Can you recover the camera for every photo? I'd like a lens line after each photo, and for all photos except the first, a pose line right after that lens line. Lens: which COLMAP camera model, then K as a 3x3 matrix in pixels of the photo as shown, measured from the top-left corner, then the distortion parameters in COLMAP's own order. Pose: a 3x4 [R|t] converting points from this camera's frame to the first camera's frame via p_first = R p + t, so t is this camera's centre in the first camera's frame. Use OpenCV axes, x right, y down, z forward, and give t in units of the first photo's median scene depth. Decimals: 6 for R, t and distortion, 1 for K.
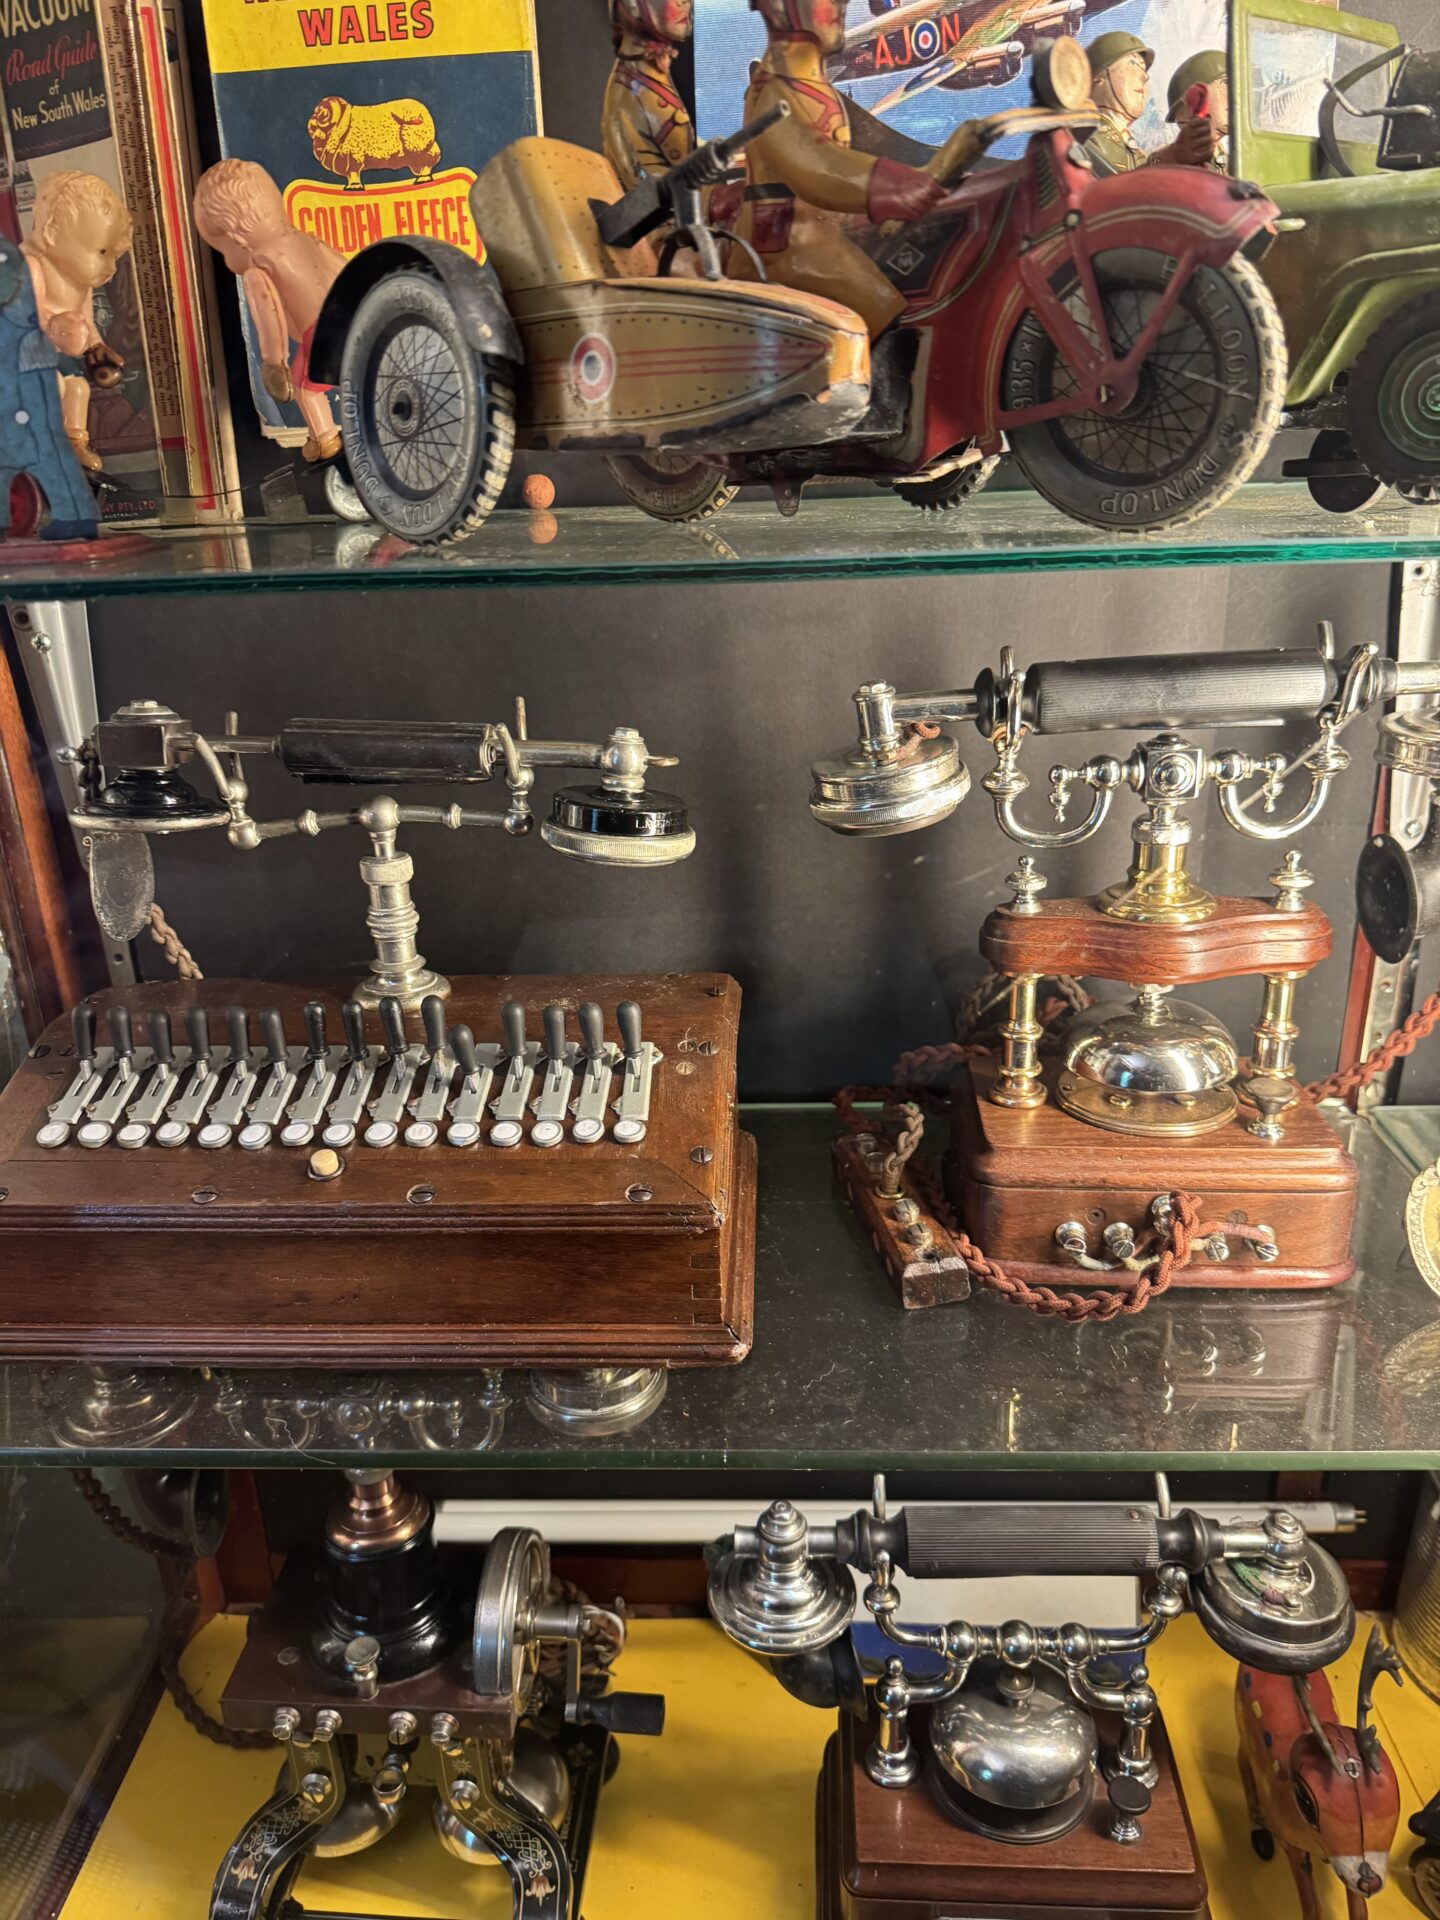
lens RADIAL K [[1368.7, 0, 720.0], [0, 1368.7, 960.0], [0, 0, 1]] dist [0.086486, -0.105584]
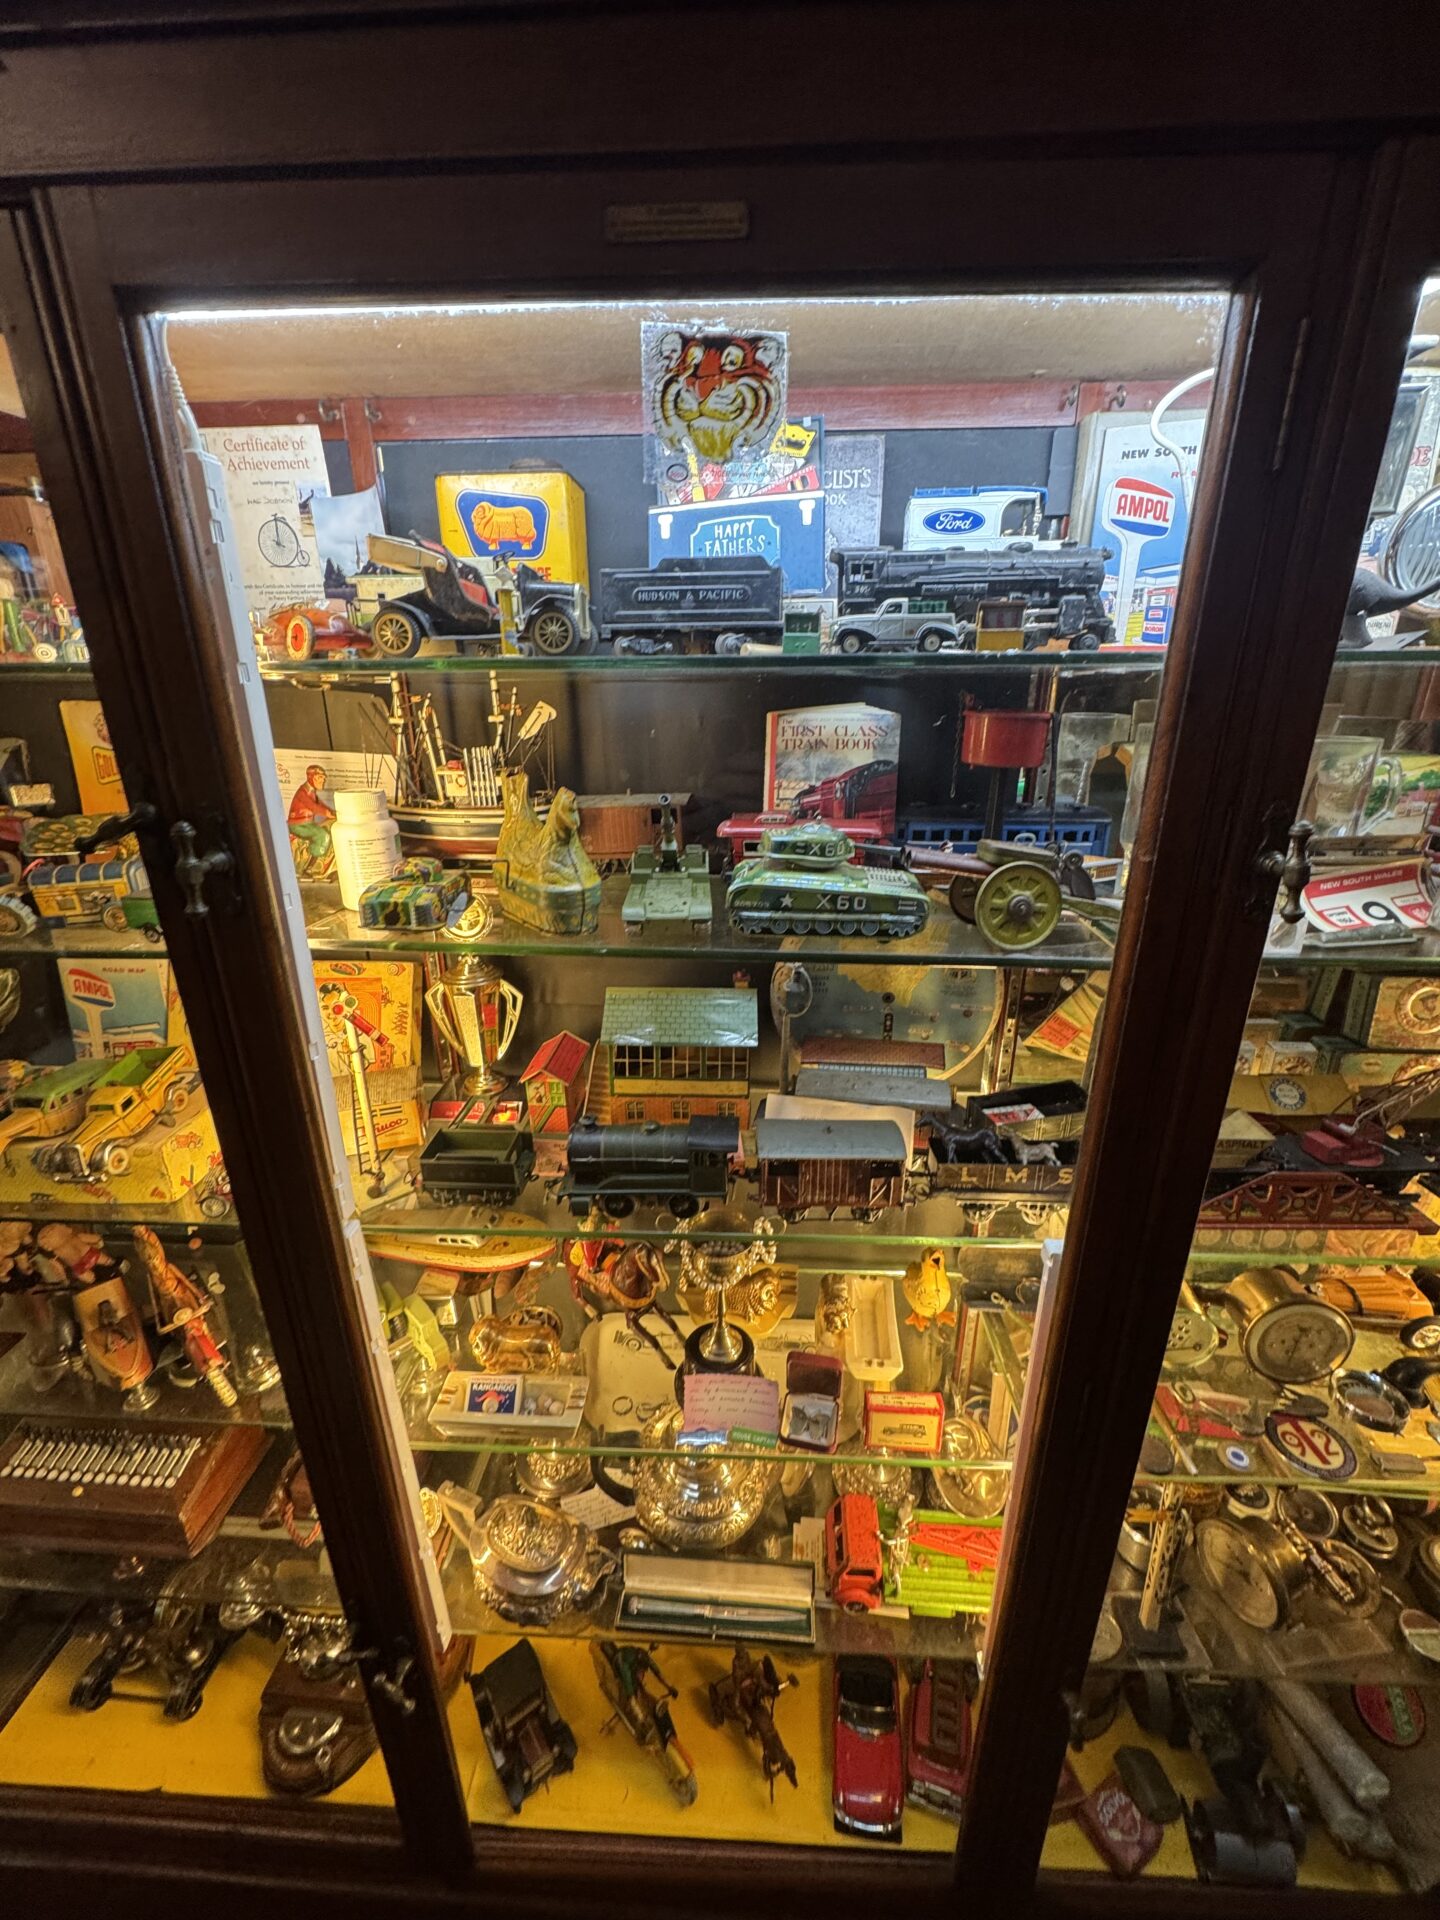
lens RADIAL K [[775.9, 0, 724.6], [0, 775.9, 962.6], [0, 0, 1]] dist [-0.001663, 0.000587]
pose [[0.999499, 0.031597, 0.001685, 1.160773], [-0.031529, 0.999020, -0.031064, -1.053021], [-0.002665, 0.030996, 0.999516, -0.879149]]
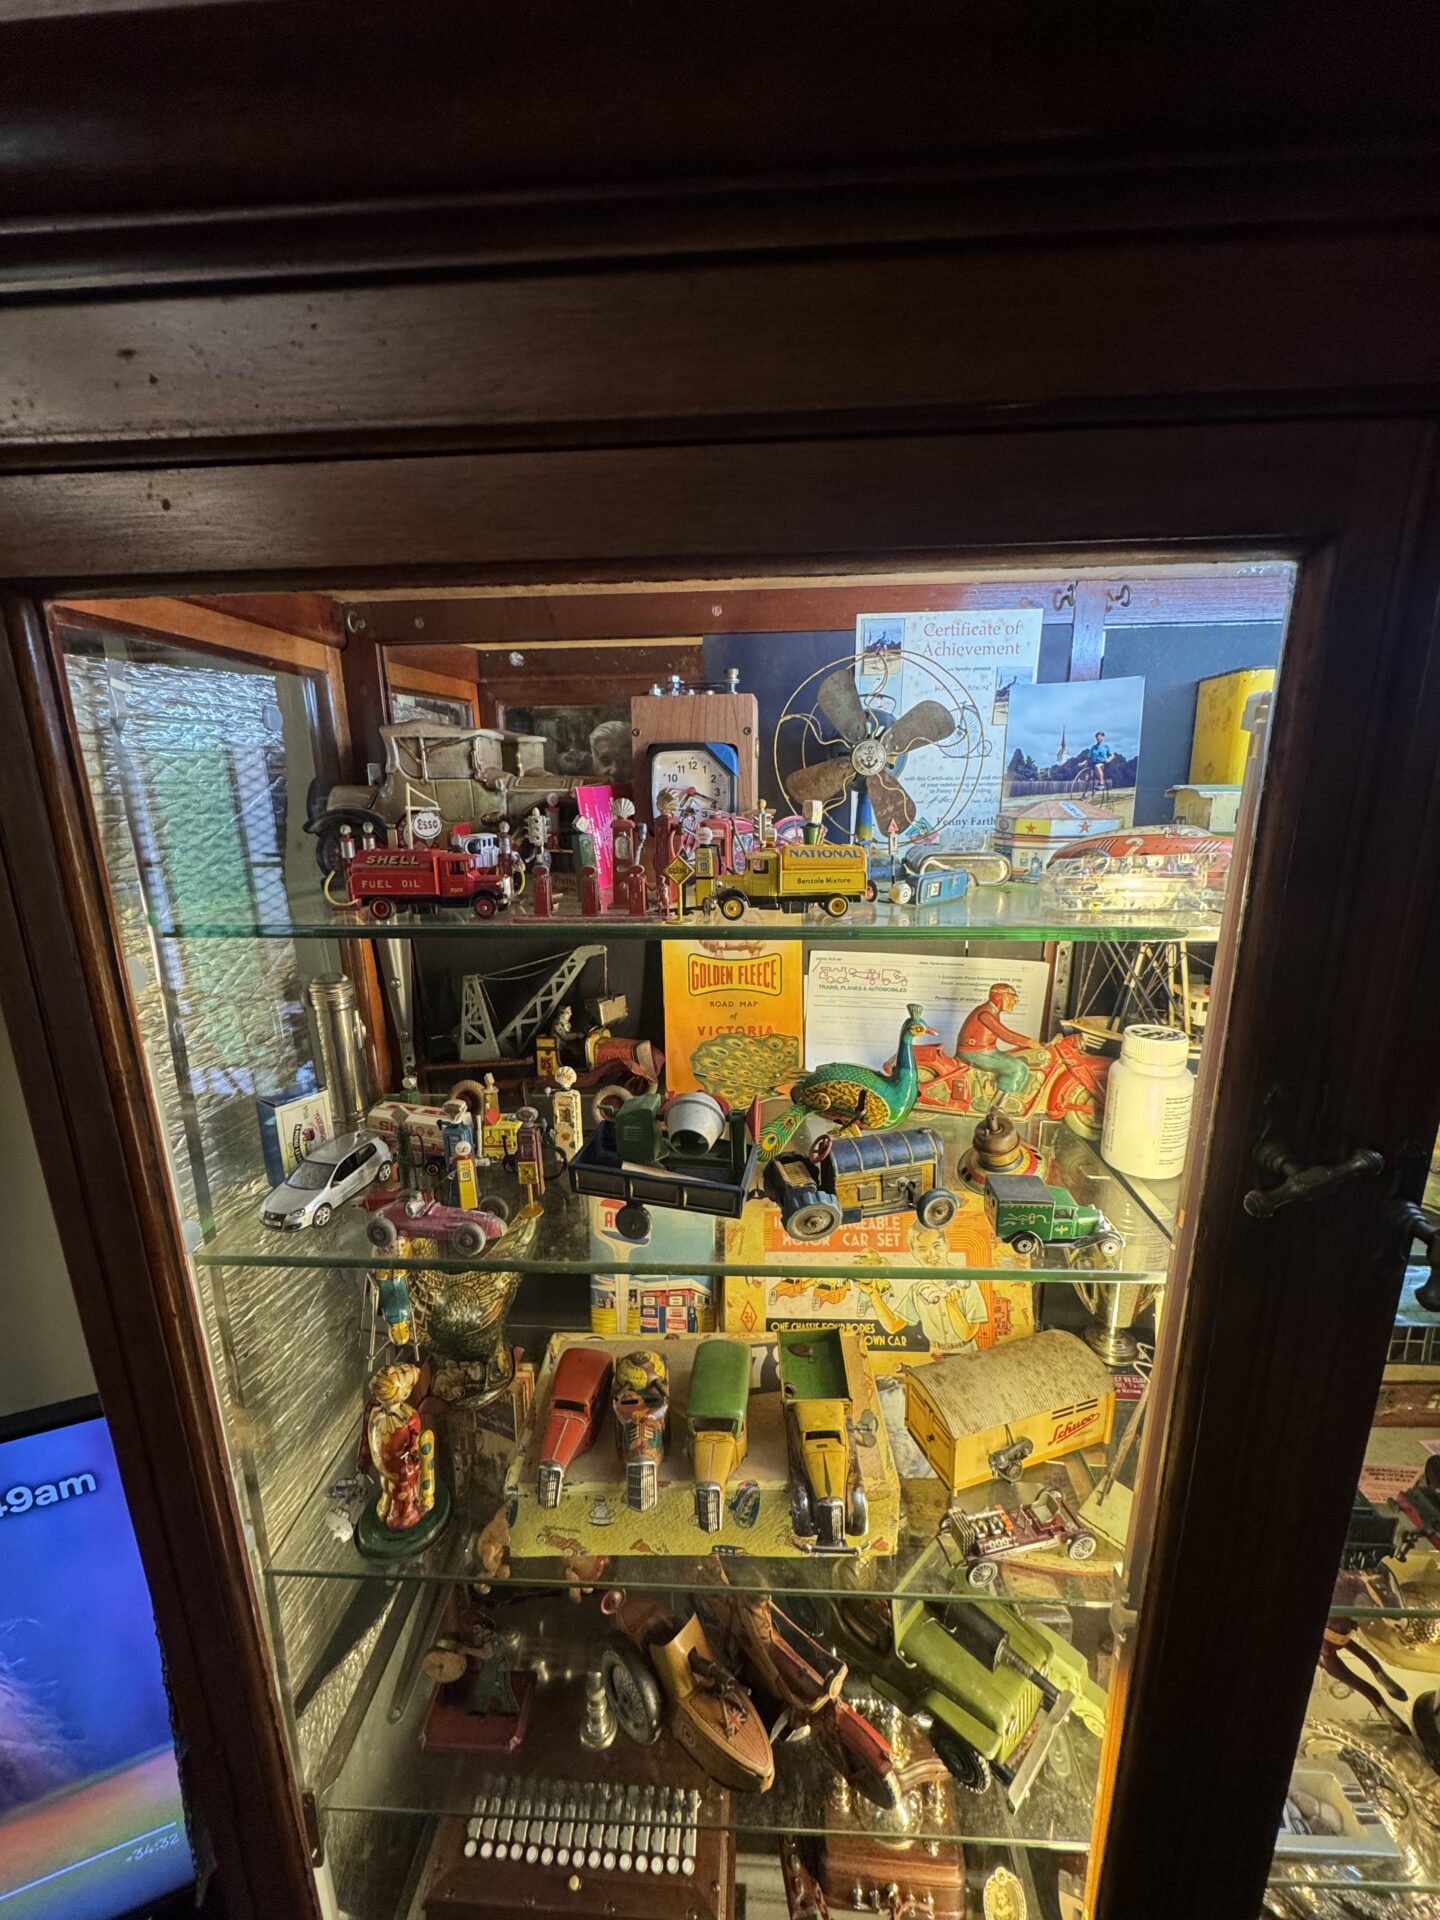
lens RADIAL K [[775.9, 0, 724.6], [0, 775.9, 962.6], [0, 0, 1]] dist [-0.001663, 0.000587]
pose [[0.999736, 0.022854, -0.002560, -0.030208], [-0.022990, 0.990361, -0.136588, -1.293246], [-0.000586, 0.136611, 0.990625, -0.661561]]
